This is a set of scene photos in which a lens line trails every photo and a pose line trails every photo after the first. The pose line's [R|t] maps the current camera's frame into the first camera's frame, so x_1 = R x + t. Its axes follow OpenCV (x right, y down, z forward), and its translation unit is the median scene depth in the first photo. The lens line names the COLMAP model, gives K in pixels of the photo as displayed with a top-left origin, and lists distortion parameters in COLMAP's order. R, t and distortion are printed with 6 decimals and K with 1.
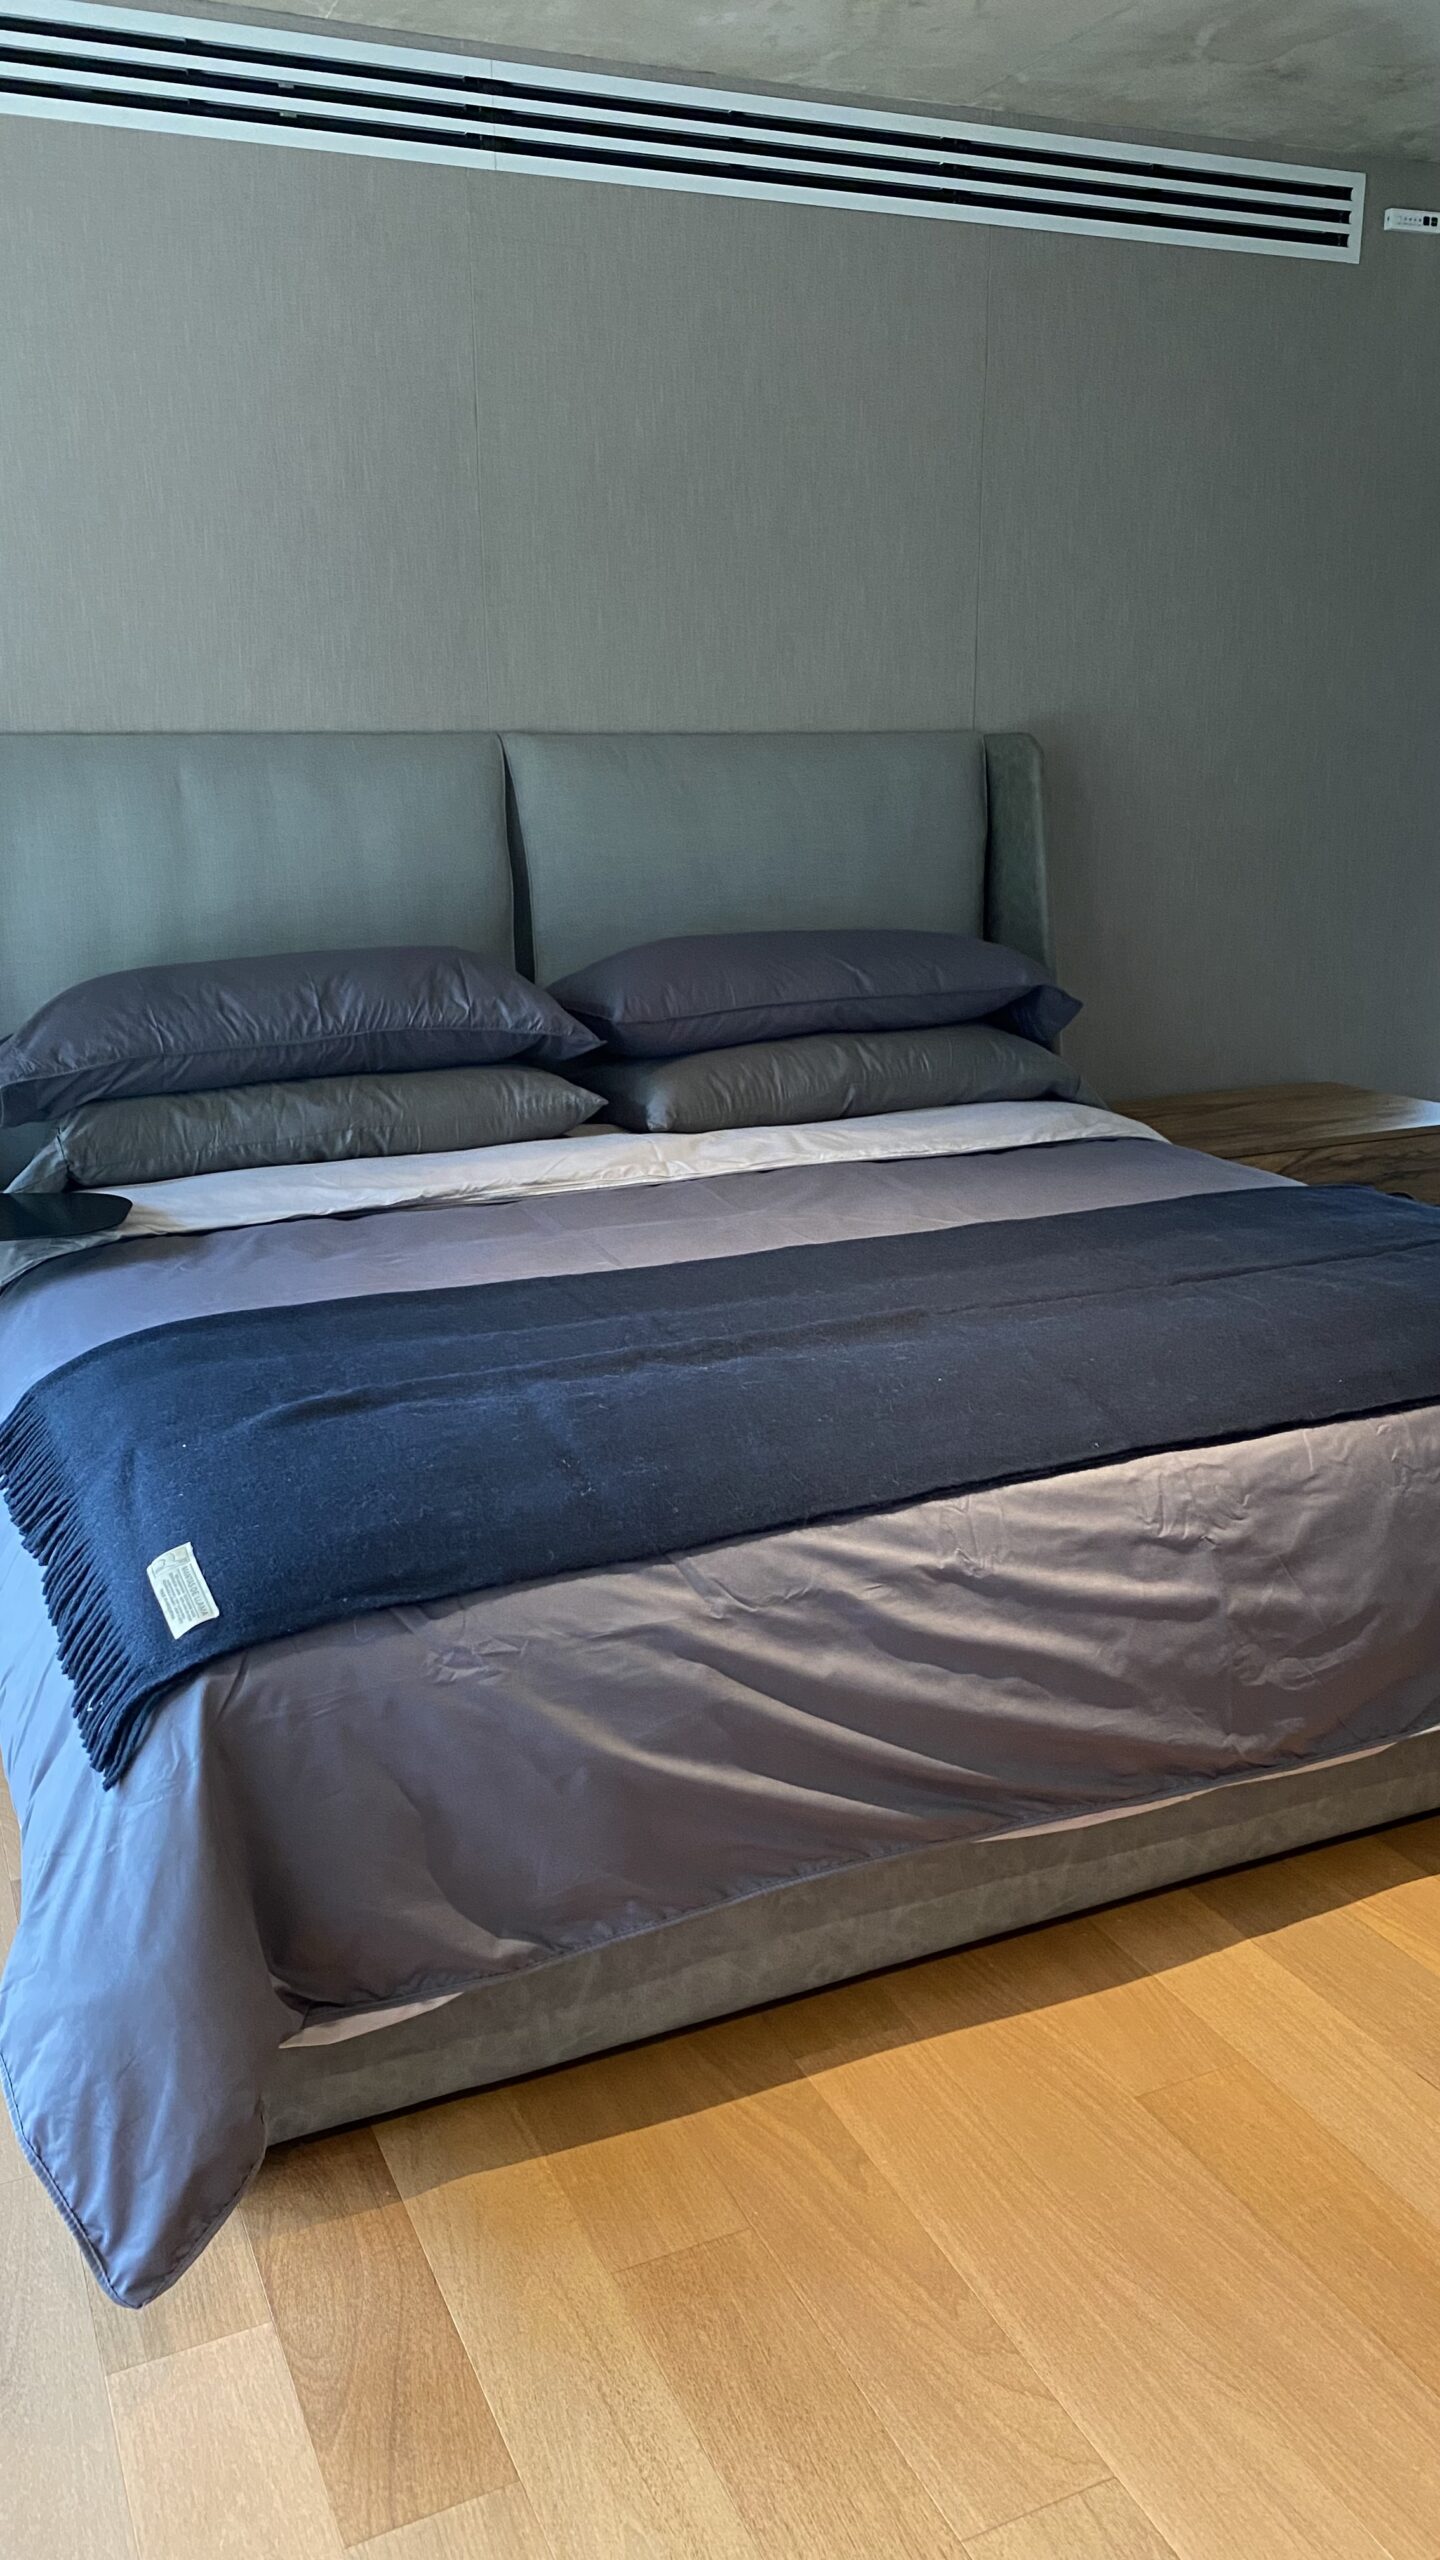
lens RADIAL K [[1947.8, 0, 707.7], [0, 1947.8, 1280.0], [0, 0, 1]] dist [0.026150, -0.043262]
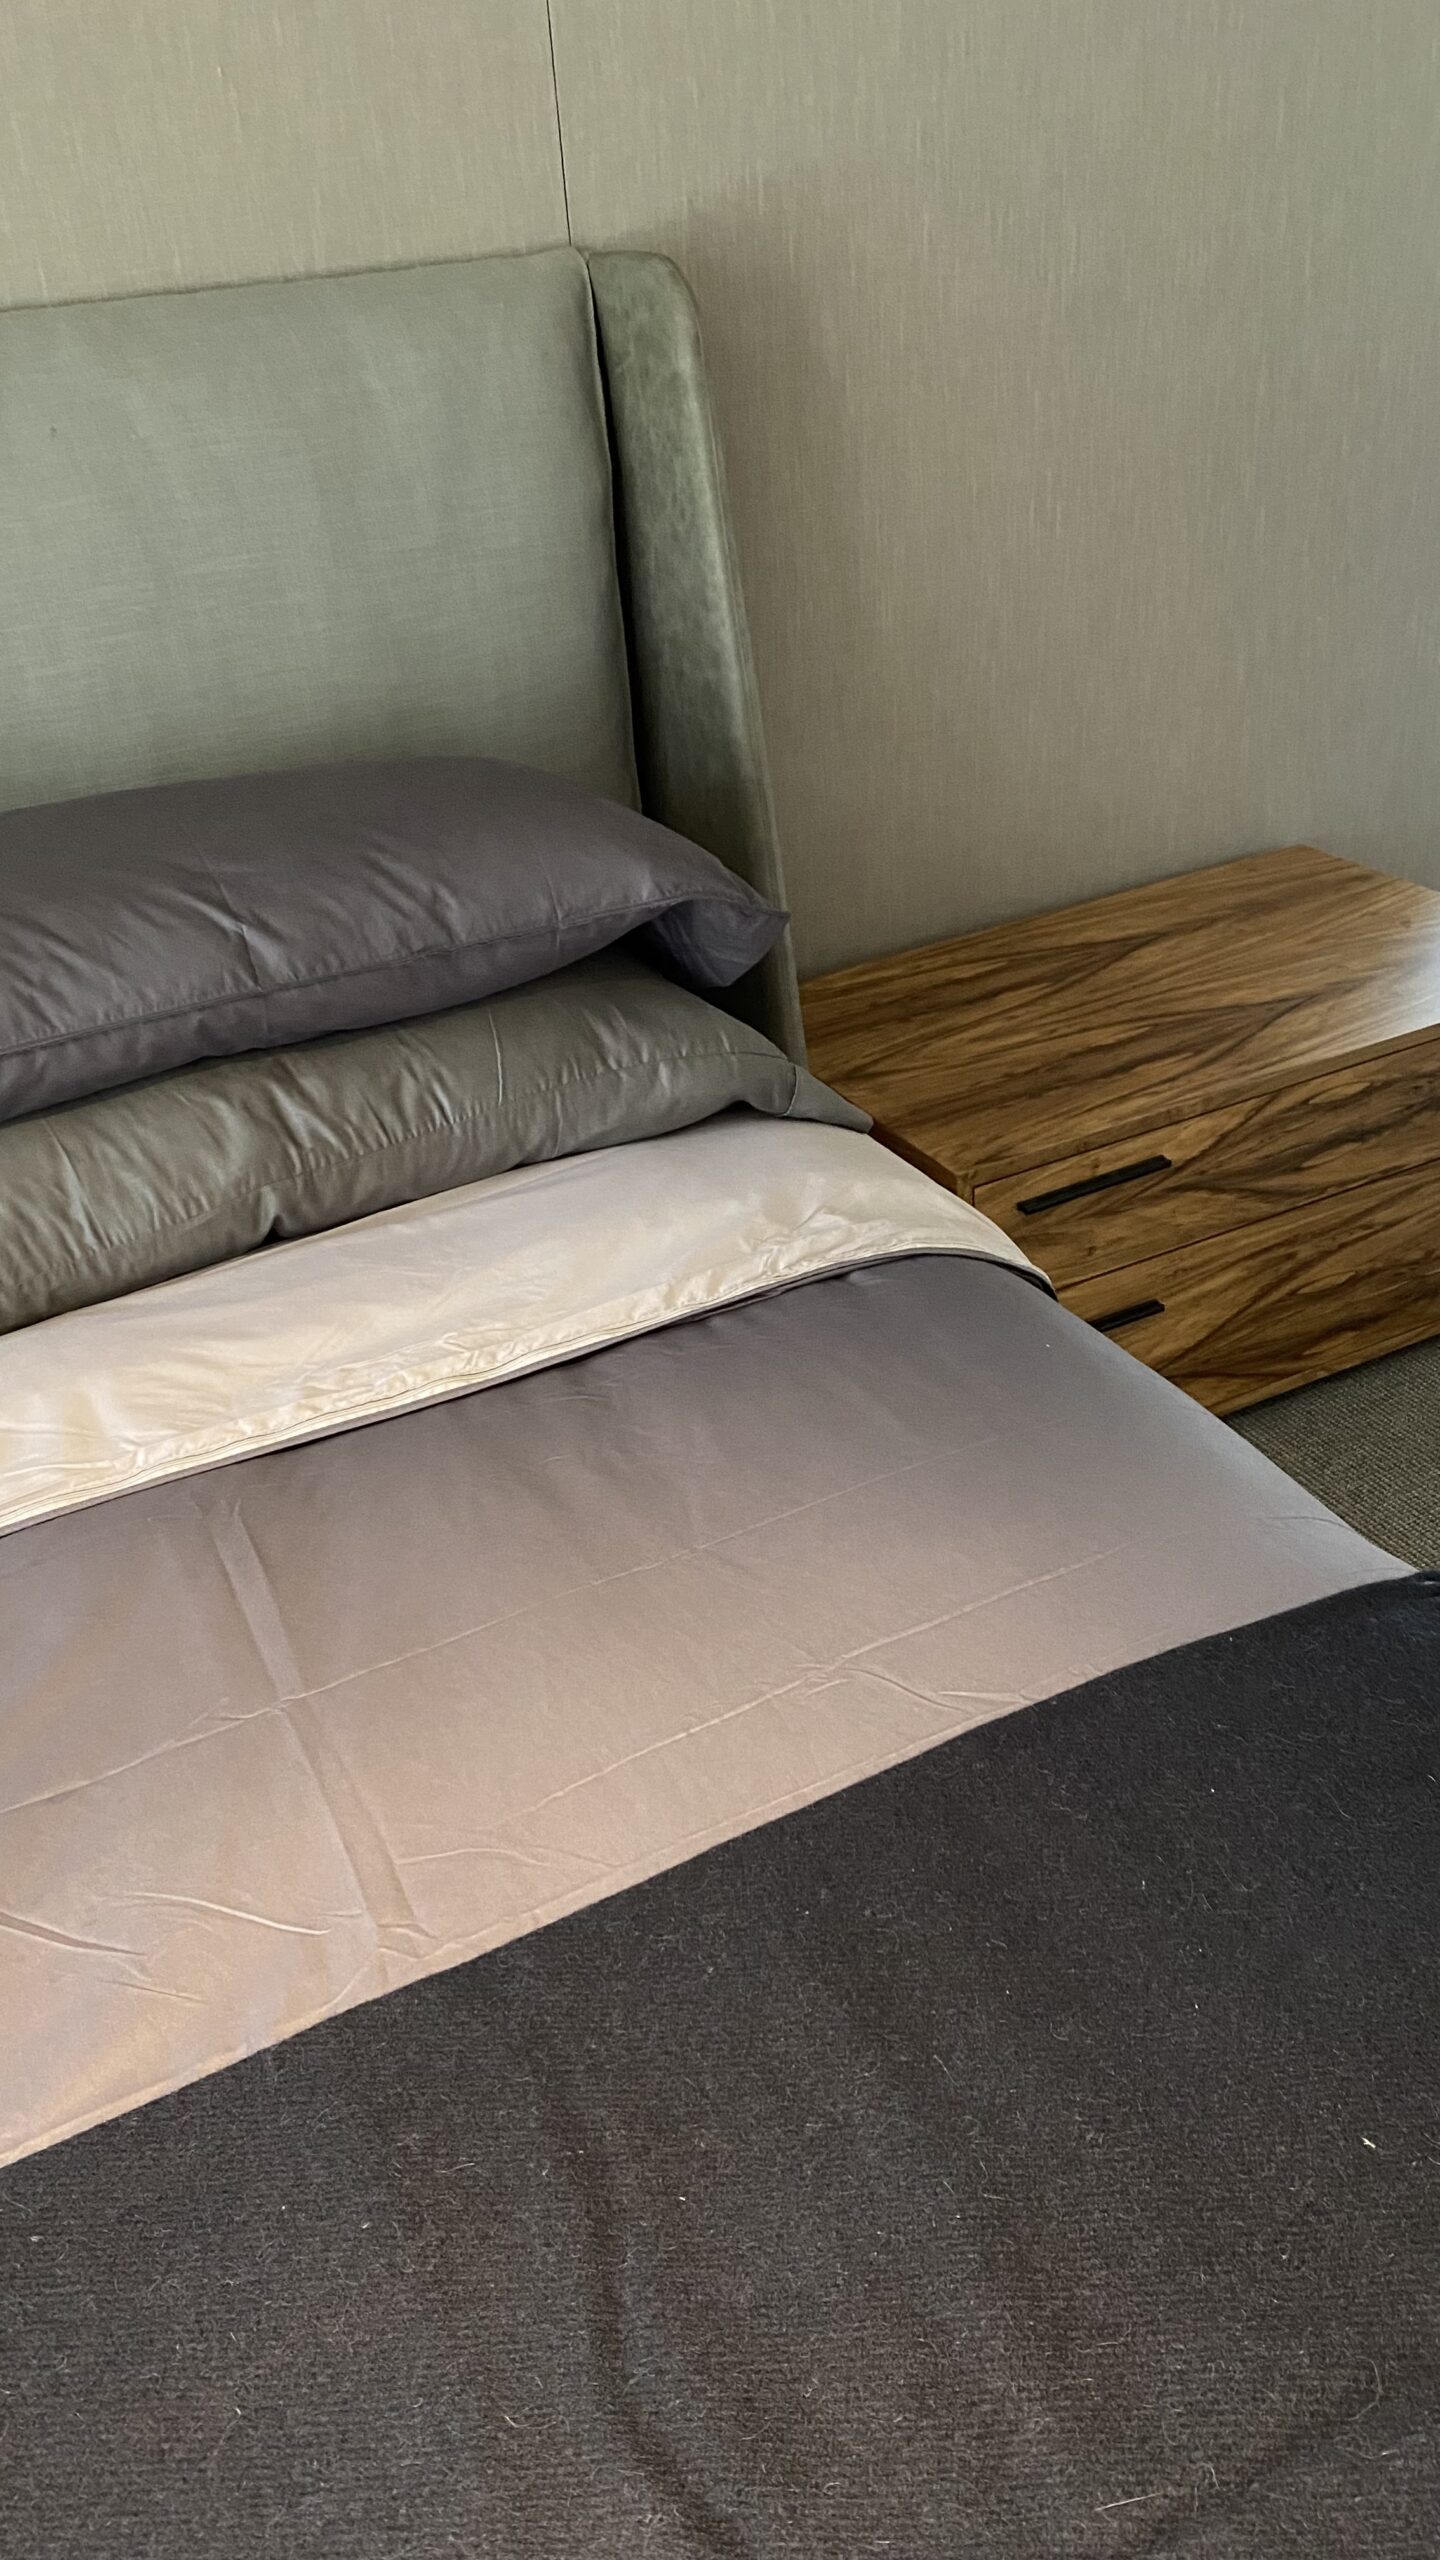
lens RADIAL K [[1947.8, 0, 707.7], [0, 1947.8, 1280.0], [0, 0, 1]] dist [0.026150, -0.043262]
pose [[0.996481, -0.081327, 0.020307, 0.160007], [0.073174, 0.962142, 0.262543, -0.185259], [-0.040890, -0.260133, 0.964707, 0.545017]]
